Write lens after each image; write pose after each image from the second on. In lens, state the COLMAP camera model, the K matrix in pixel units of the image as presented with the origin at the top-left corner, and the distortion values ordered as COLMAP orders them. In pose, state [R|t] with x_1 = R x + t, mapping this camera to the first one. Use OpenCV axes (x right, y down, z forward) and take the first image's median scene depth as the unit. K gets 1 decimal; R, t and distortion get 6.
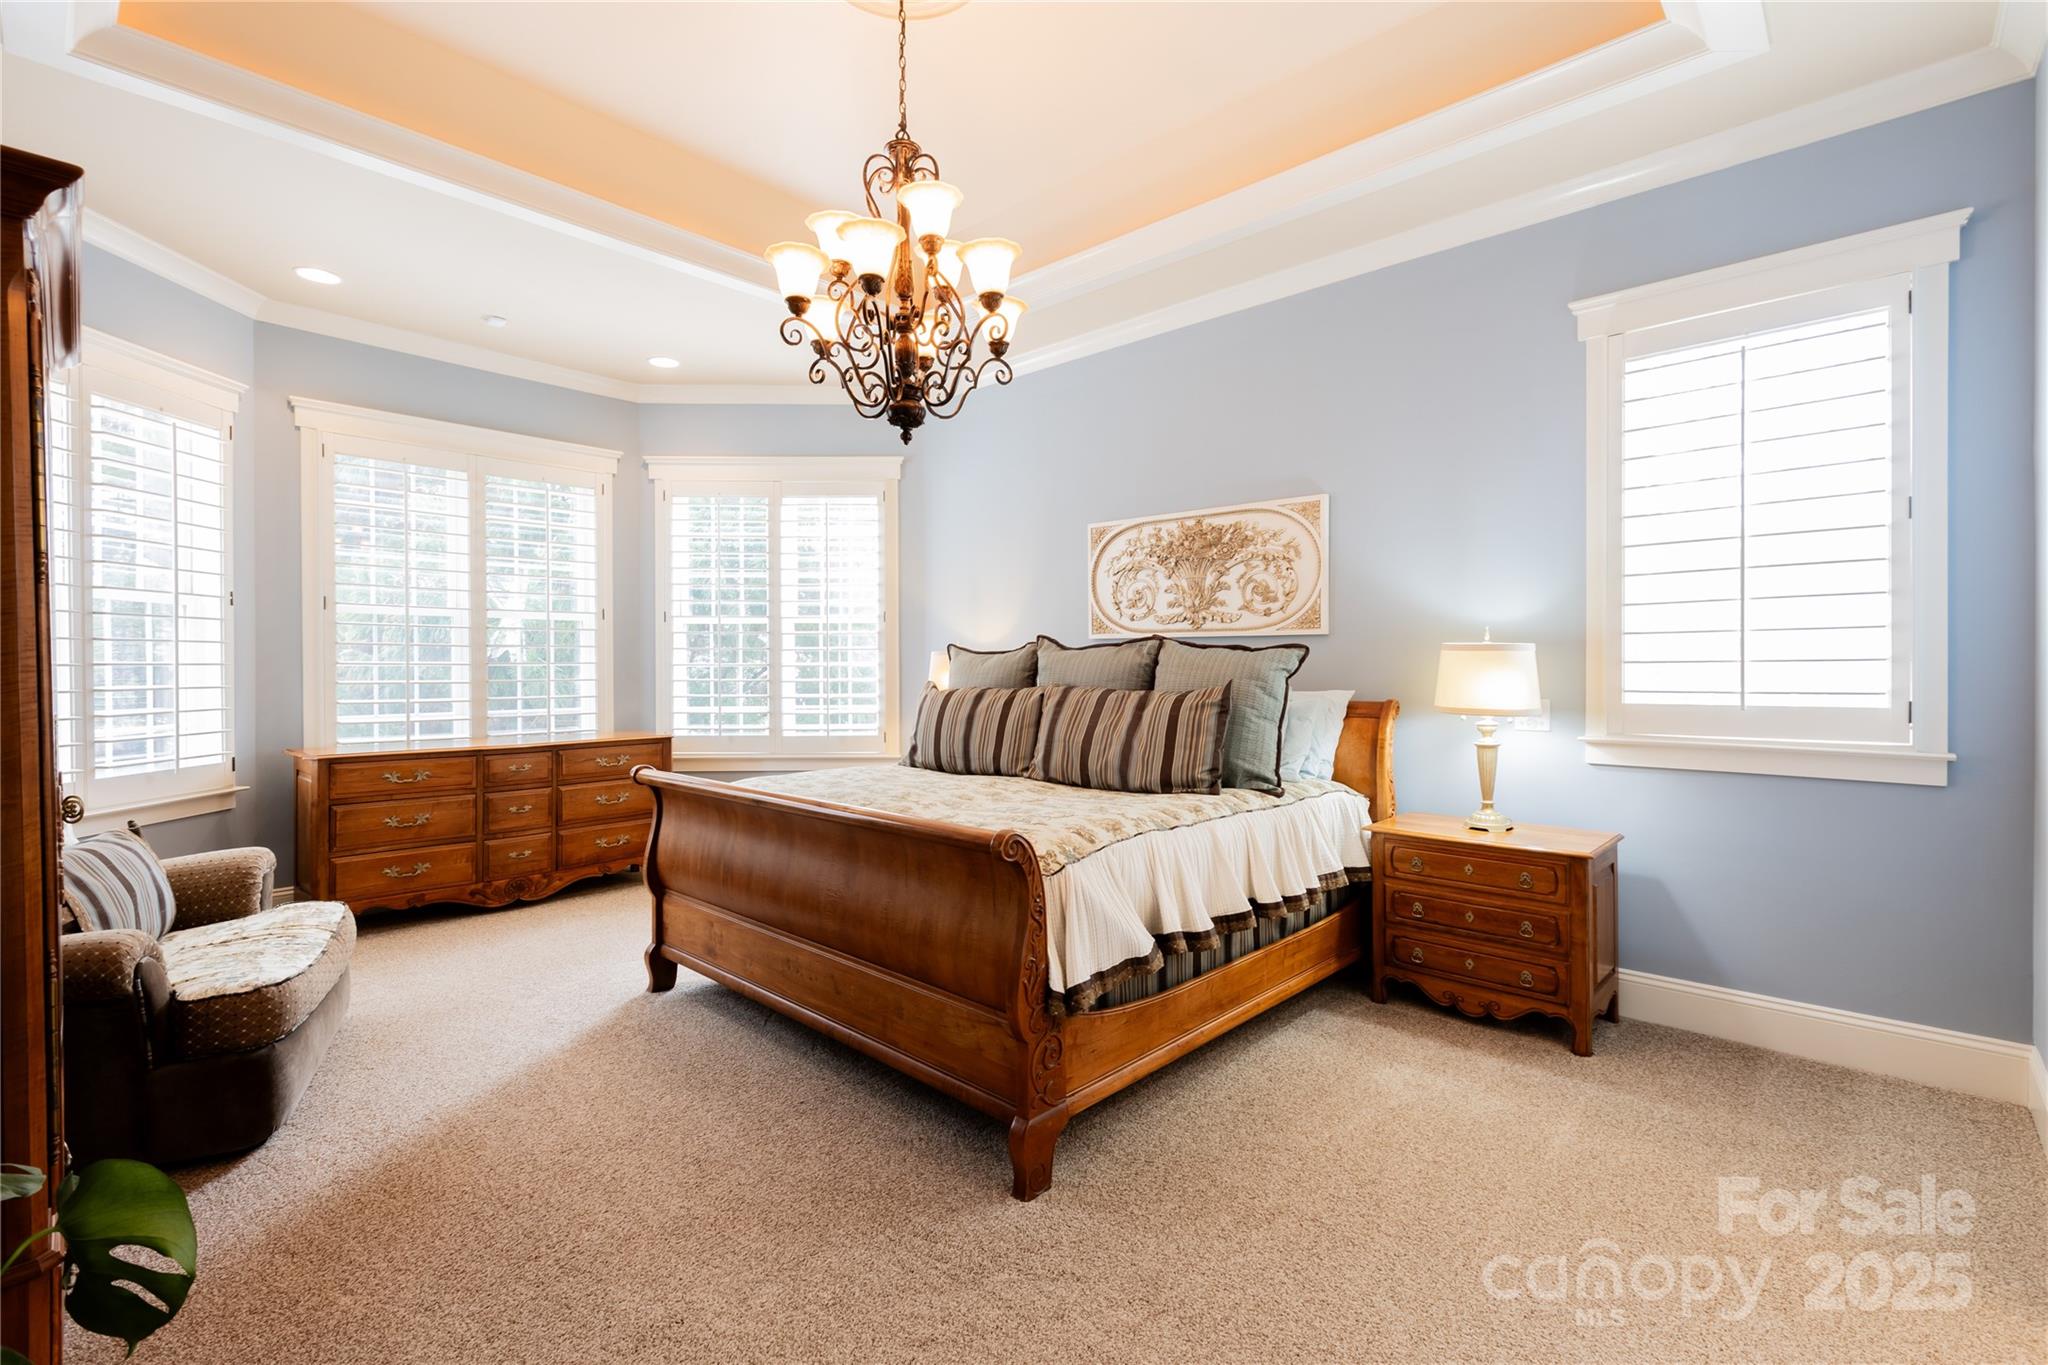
lens RADIAL K [[924.2, 0, 1019.7], [0, 924.2, 674.5], [0, 0, 1]] dist [0.001953, -0.000403]
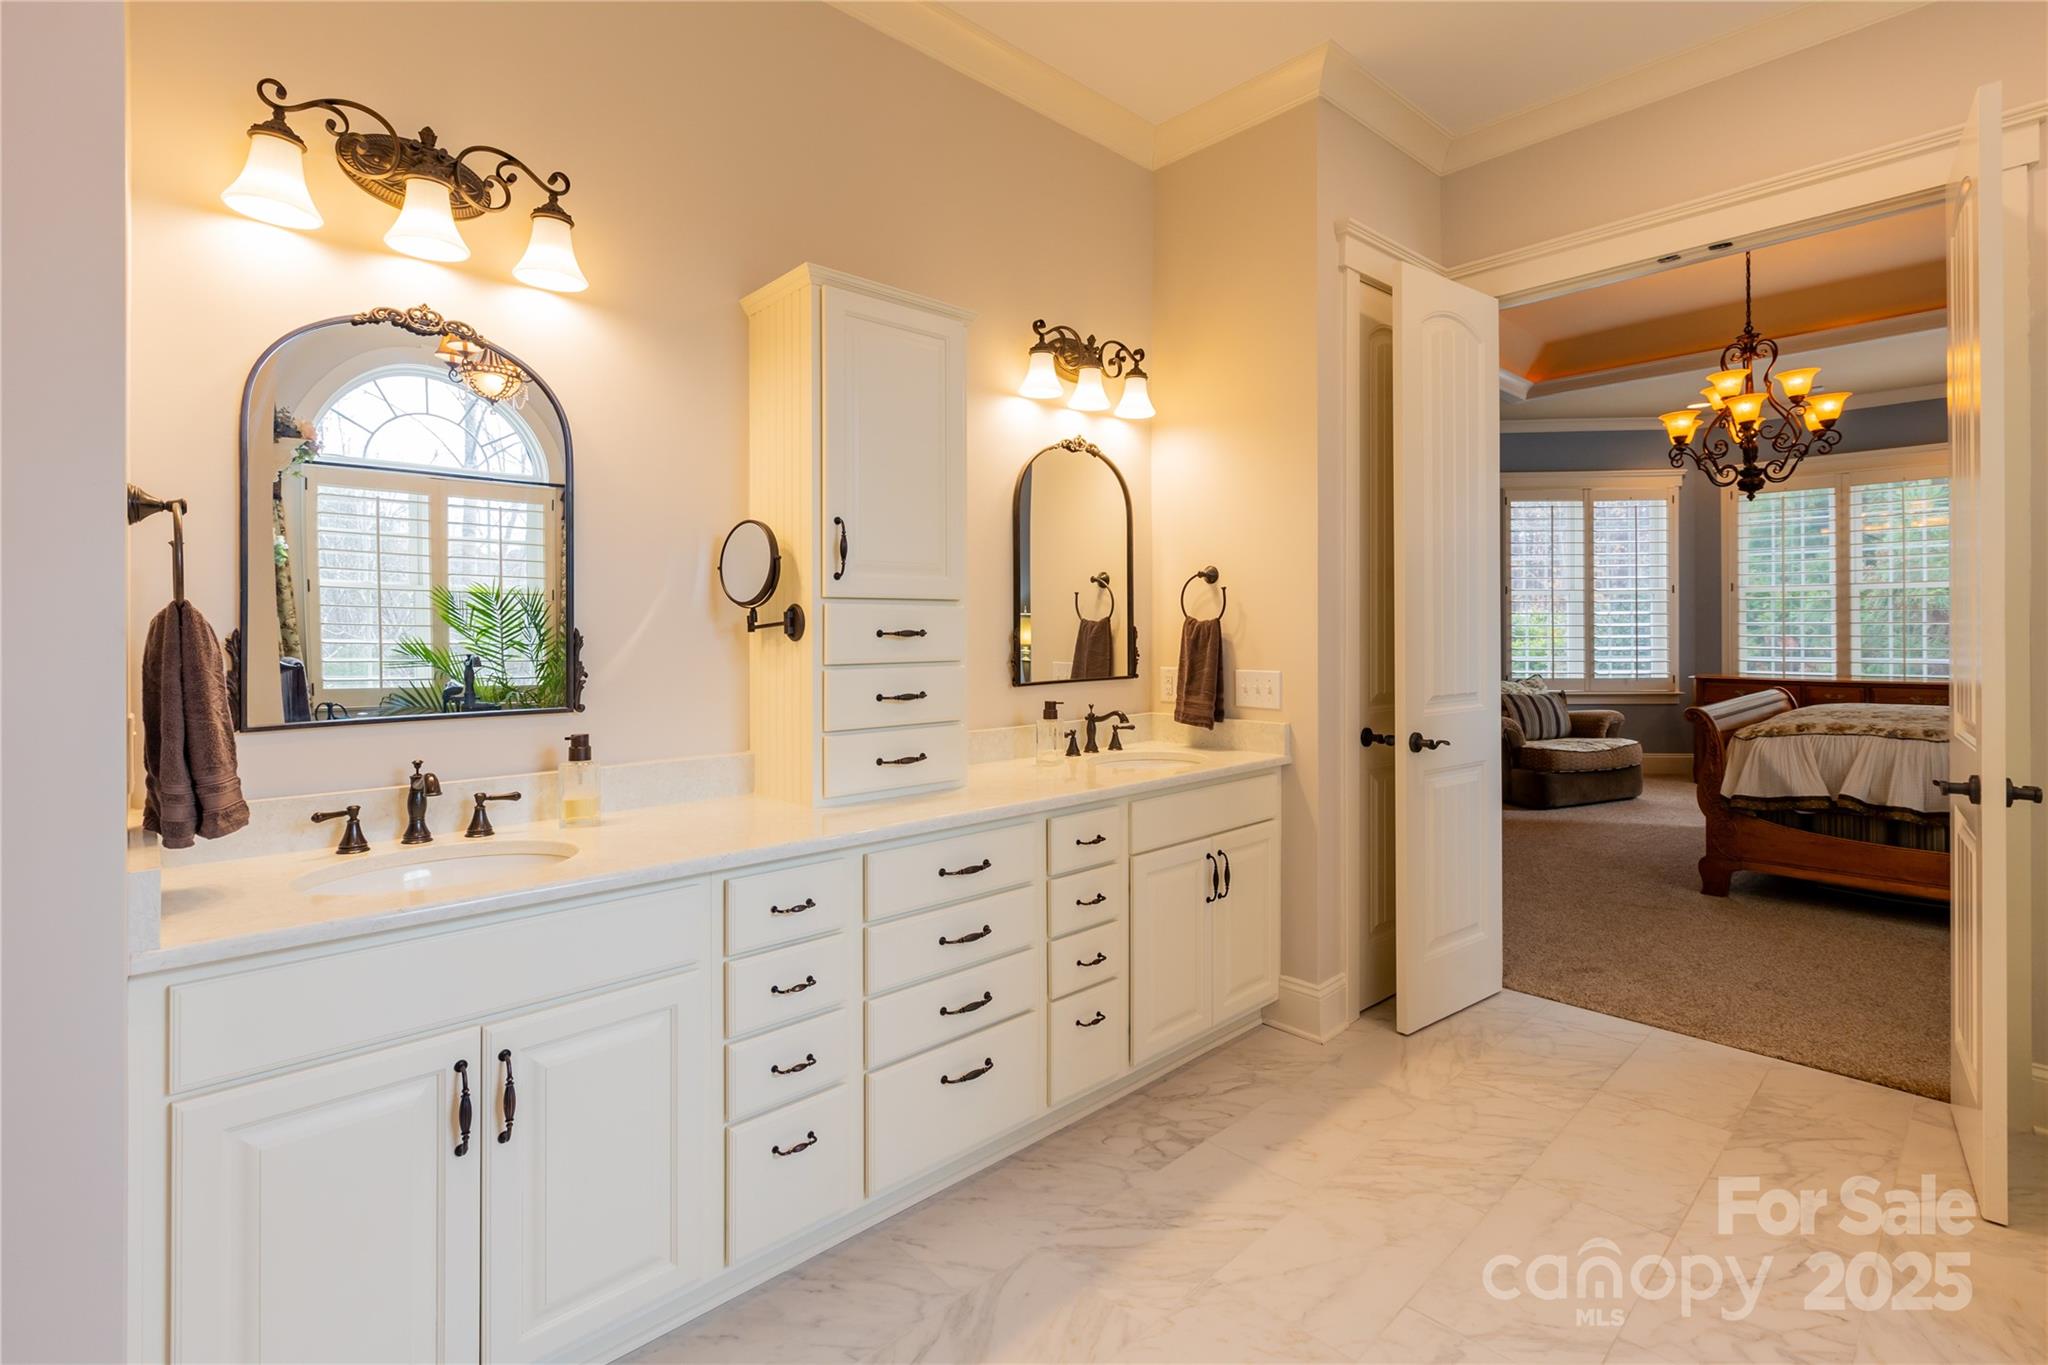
lens RADIAL K [[961.3, 0, 1027.3], [0, 961.3, 628.9], [0, 0, 1]] dist [-0.000372, -0.000363]
pose [[-0.070203, 0.001273, -0.997532, 1.056744], [0.000409, 0.999999, 0.001247, -0.005898], [0.997533, -0.000321, -0.070203, -0.147421]]
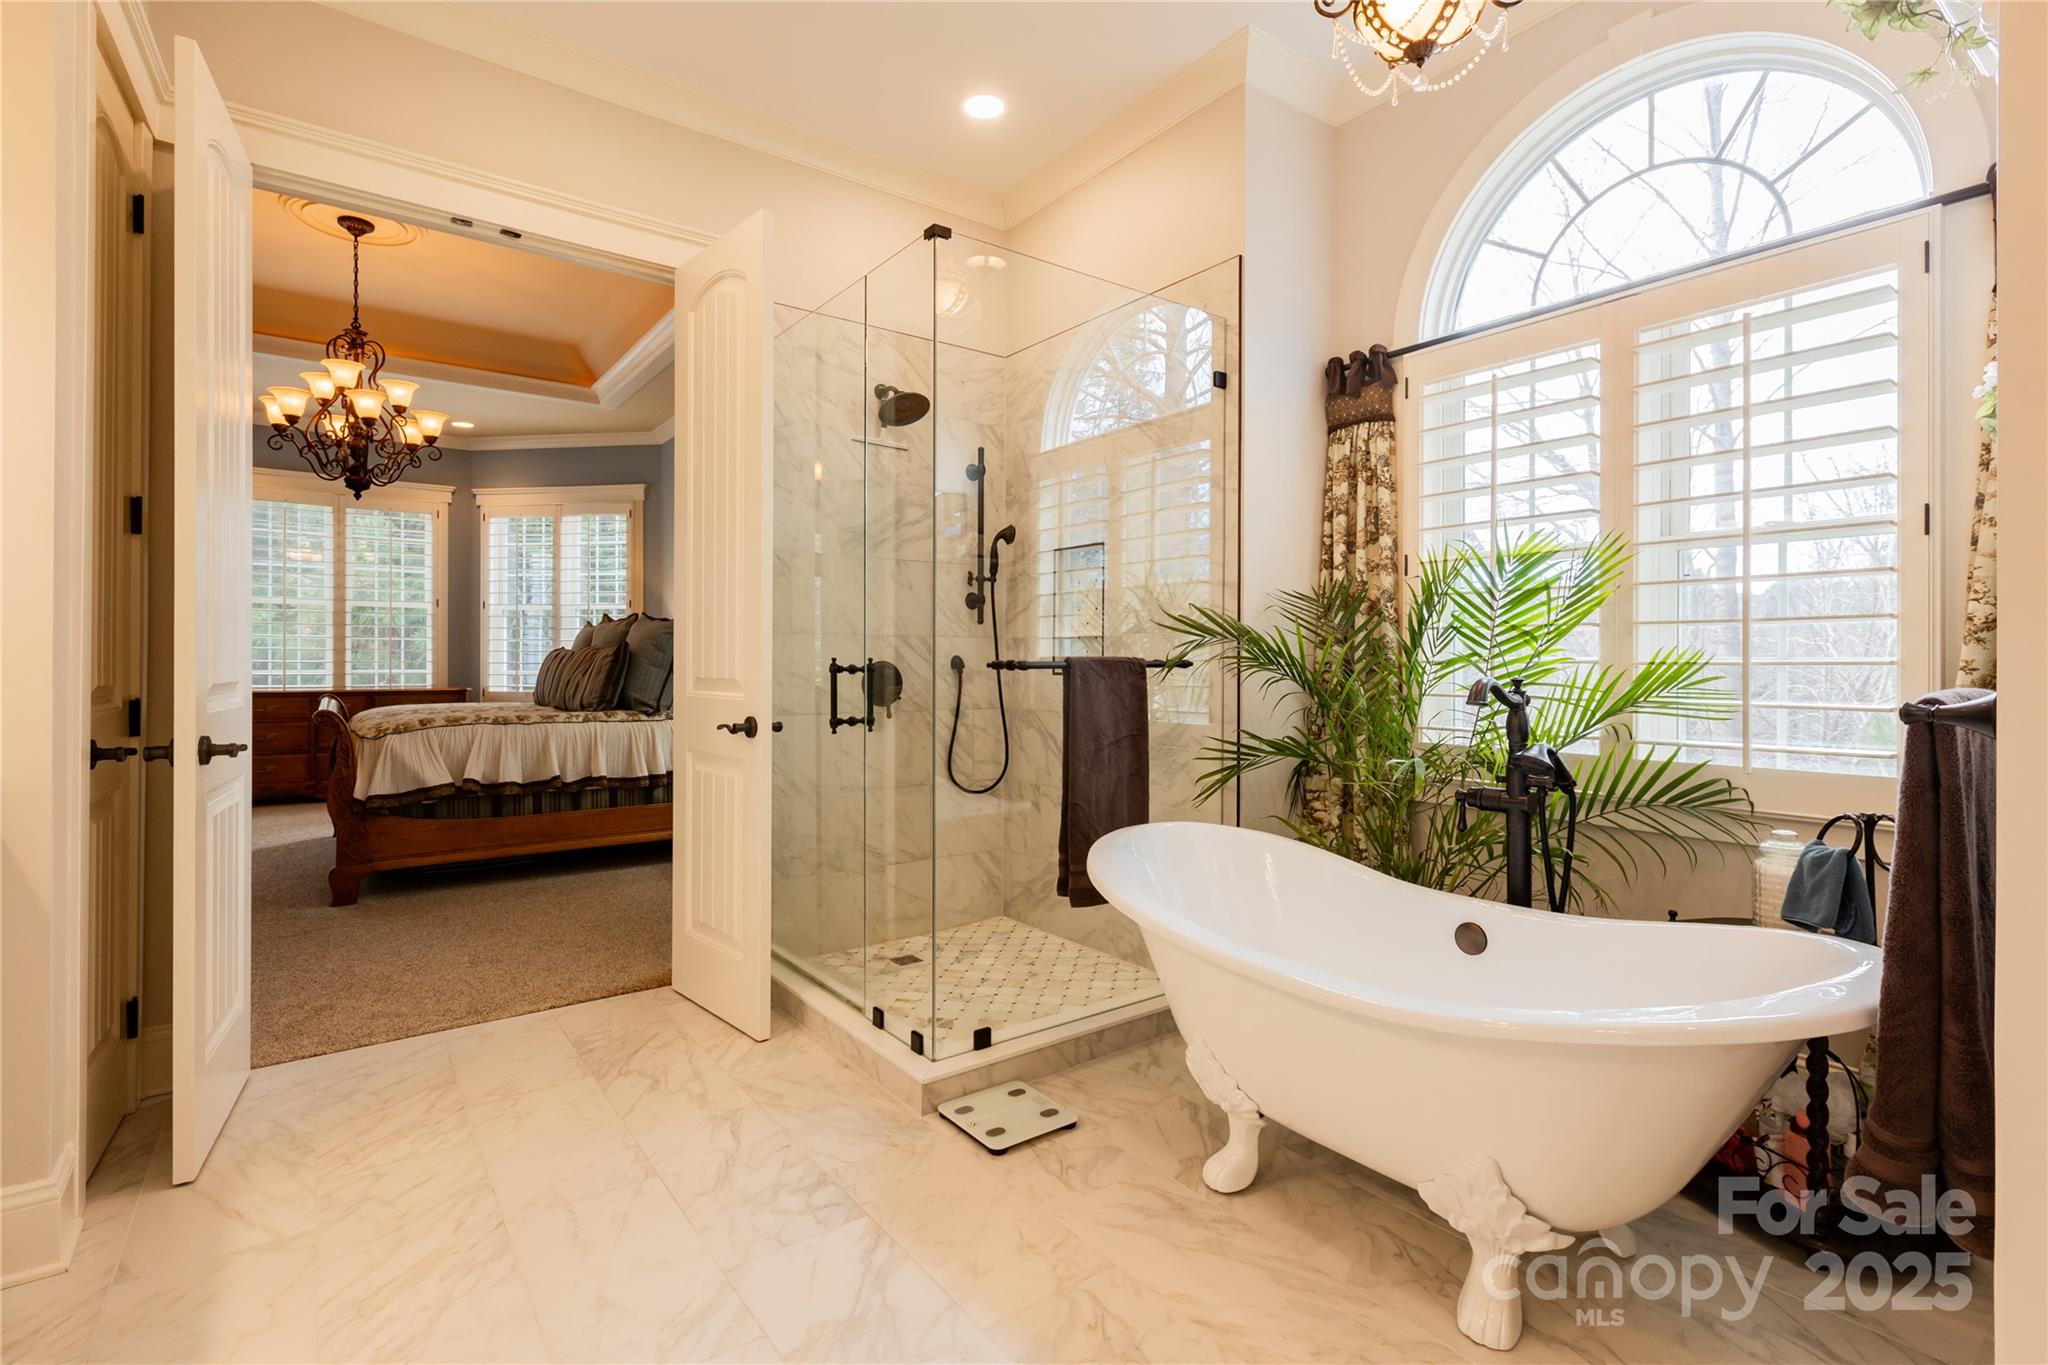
lens RADIAL K [[929.3, 0, 1024.5], [0, 929.3, 666.6], [0, 0, 1]] dist [-0.002822, -0.000466]
pose [[0.984853, 0.002495, -0.173373, 0.834869], [-0.002088, 0.999995, 0.002529, 0.032027], [0.173378, -0.002129, 0.984853, -0.293960]]
